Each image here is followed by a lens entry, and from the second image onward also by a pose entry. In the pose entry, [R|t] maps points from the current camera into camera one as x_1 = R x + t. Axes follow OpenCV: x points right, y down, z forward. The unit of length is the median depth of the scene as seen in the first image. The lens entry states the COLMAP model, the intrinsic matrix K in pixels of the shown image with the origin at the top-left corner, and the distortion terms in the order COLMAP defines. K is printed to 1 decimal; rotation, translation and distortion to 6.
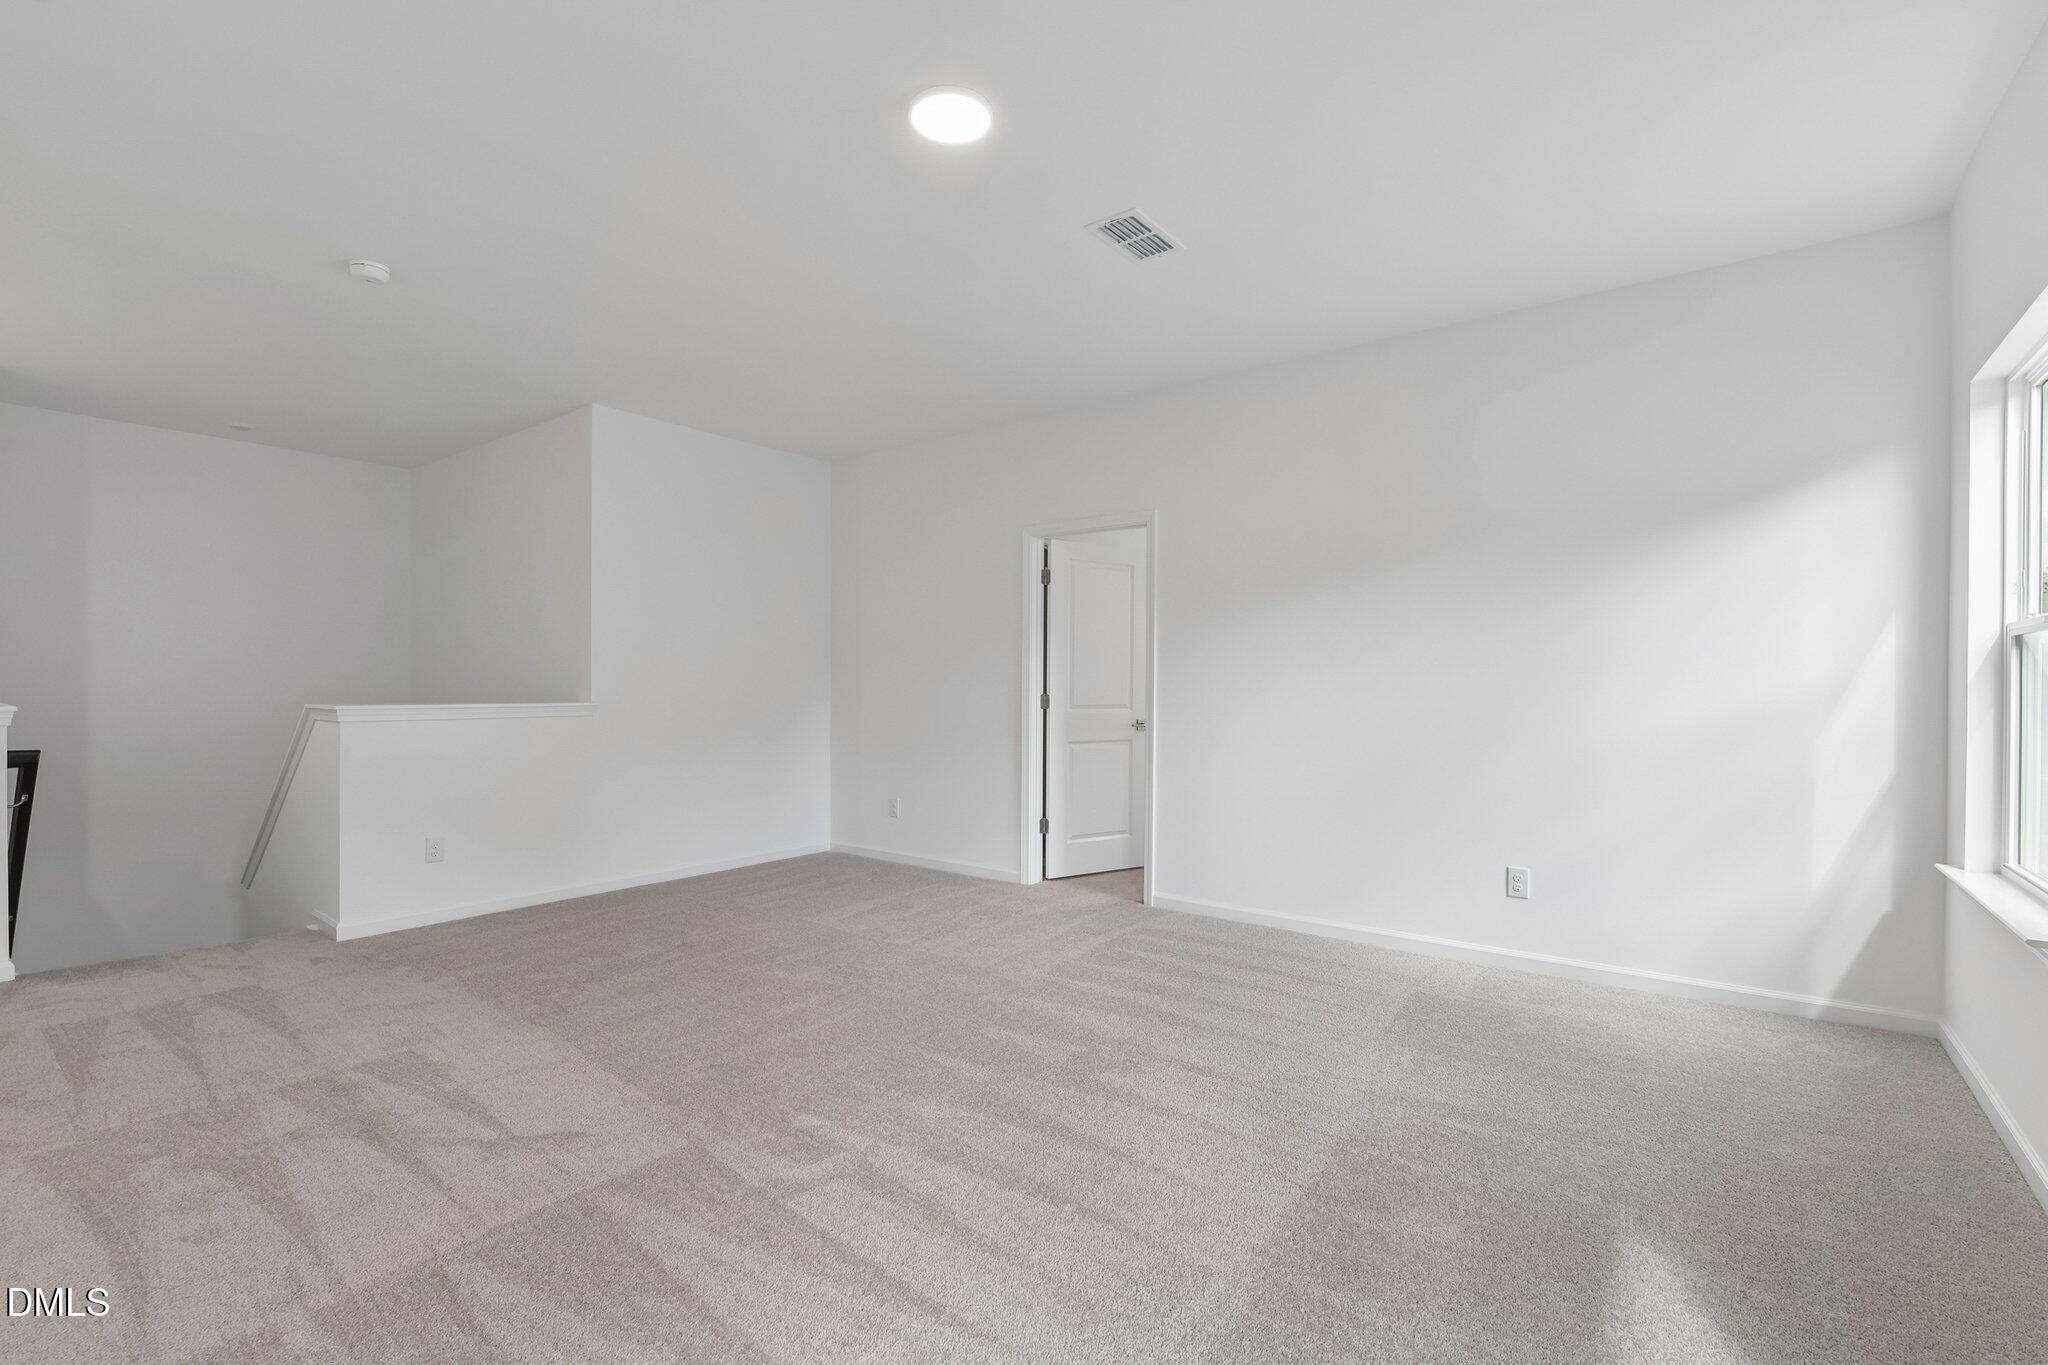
lens RADIAL K [[899.5, 0, 1016.7], [0, 899.5, 681.6], [0, 0, 1]] dist [-0.007520, -0.005834]
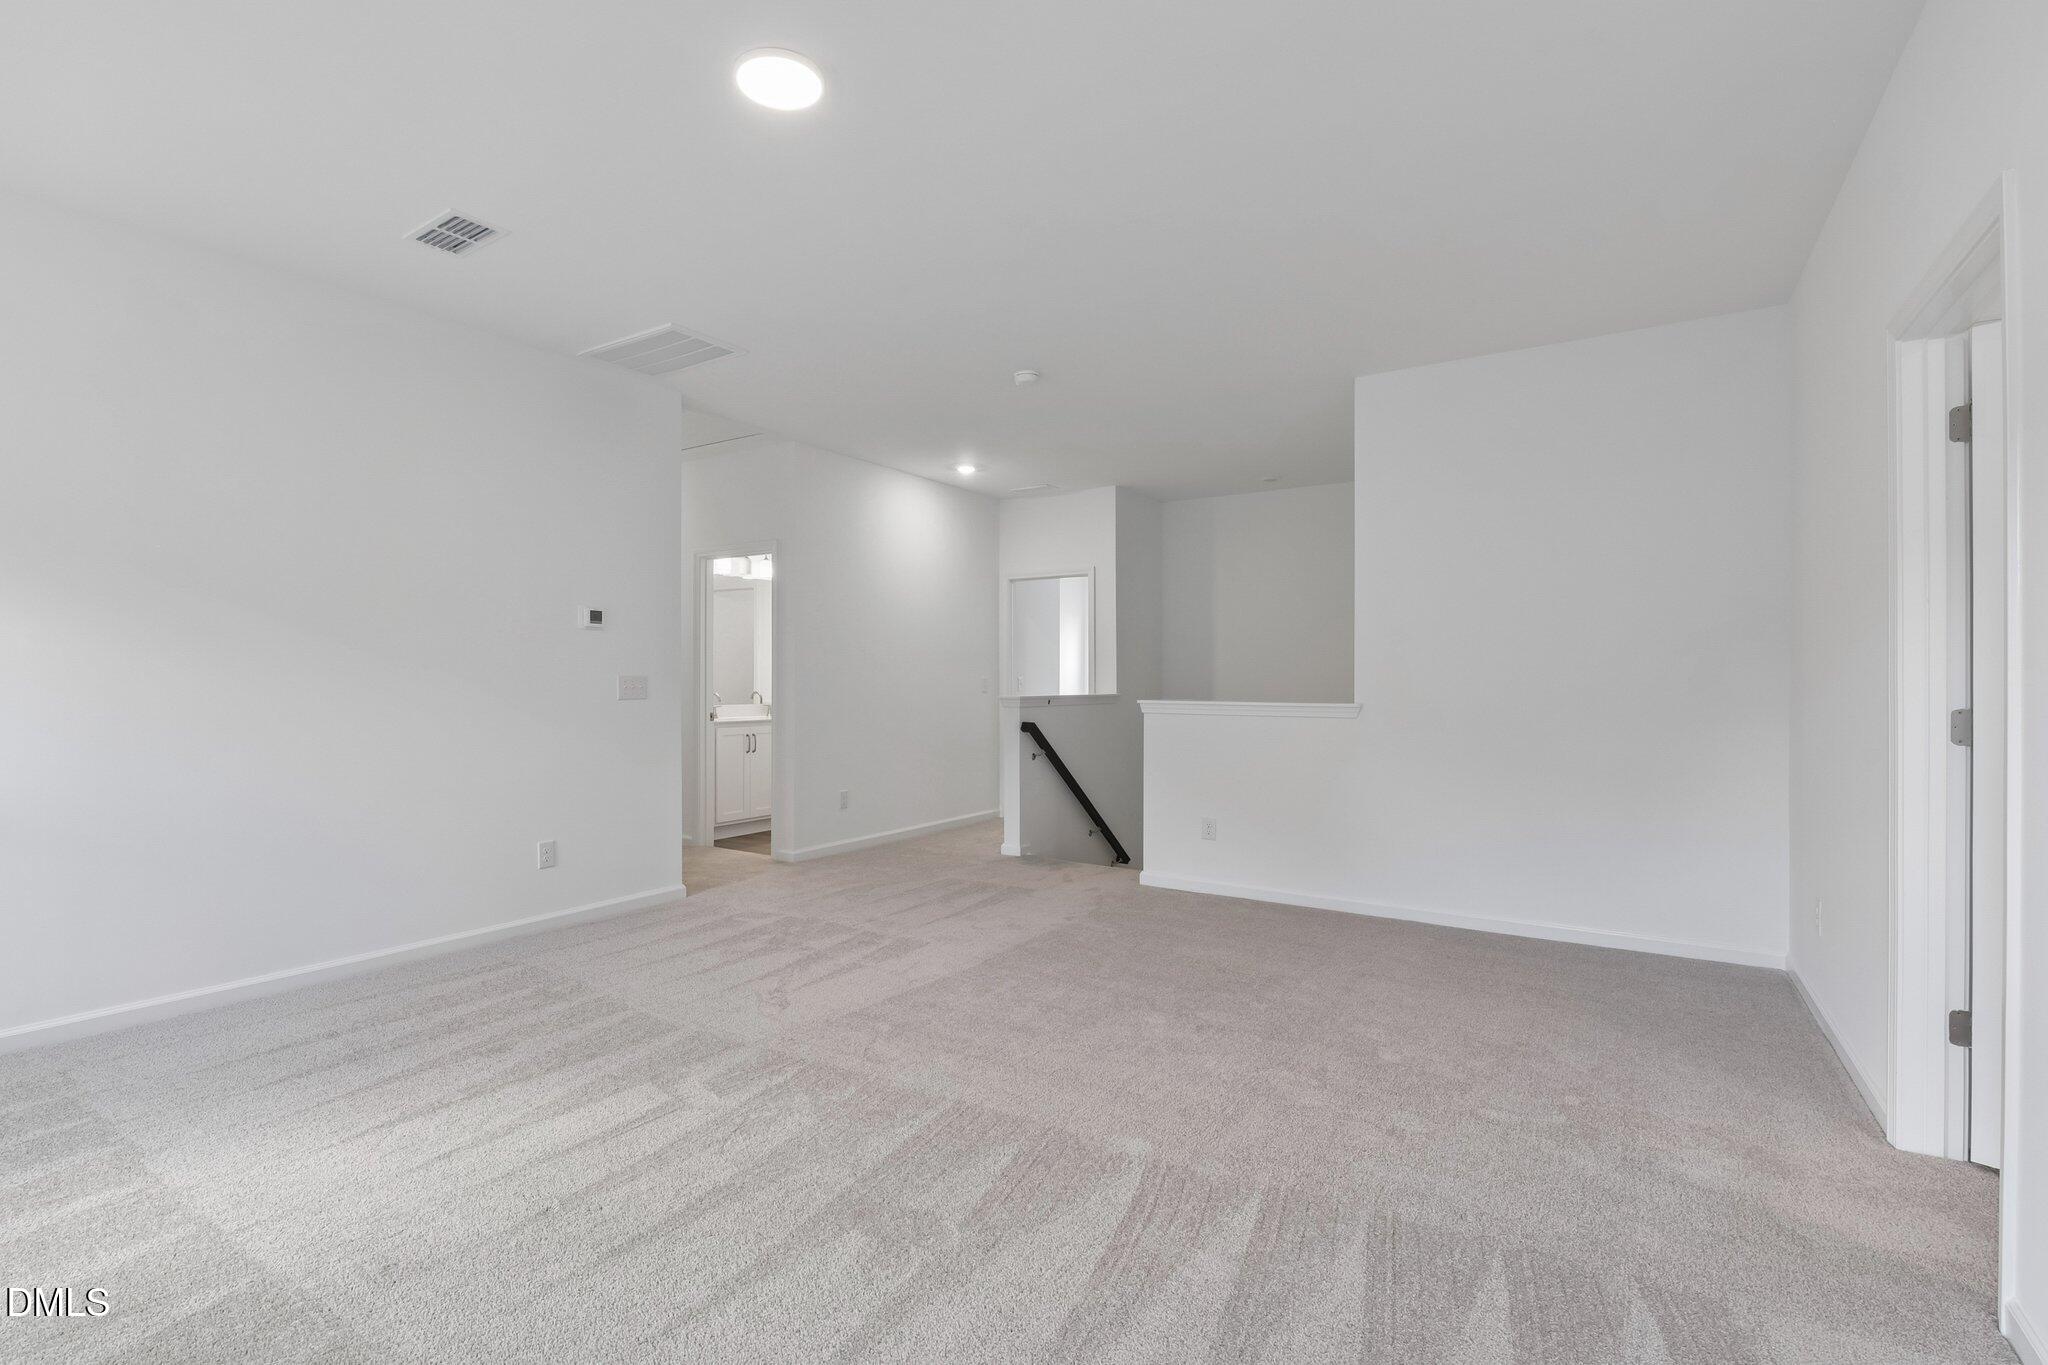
lens RADIAL K [[899.5, 0, 1016.5], [0, 899.5, 689.2], [0, 0, 1]] dist [-0.007520, -0.005834]
pose [[0.030998, 0.001561, -0.999518, 0.573918], [0.001404, 0.999998, 0.001605, 0.009463], [0.999518, -0.001453, 0.030996, 0.843657]]
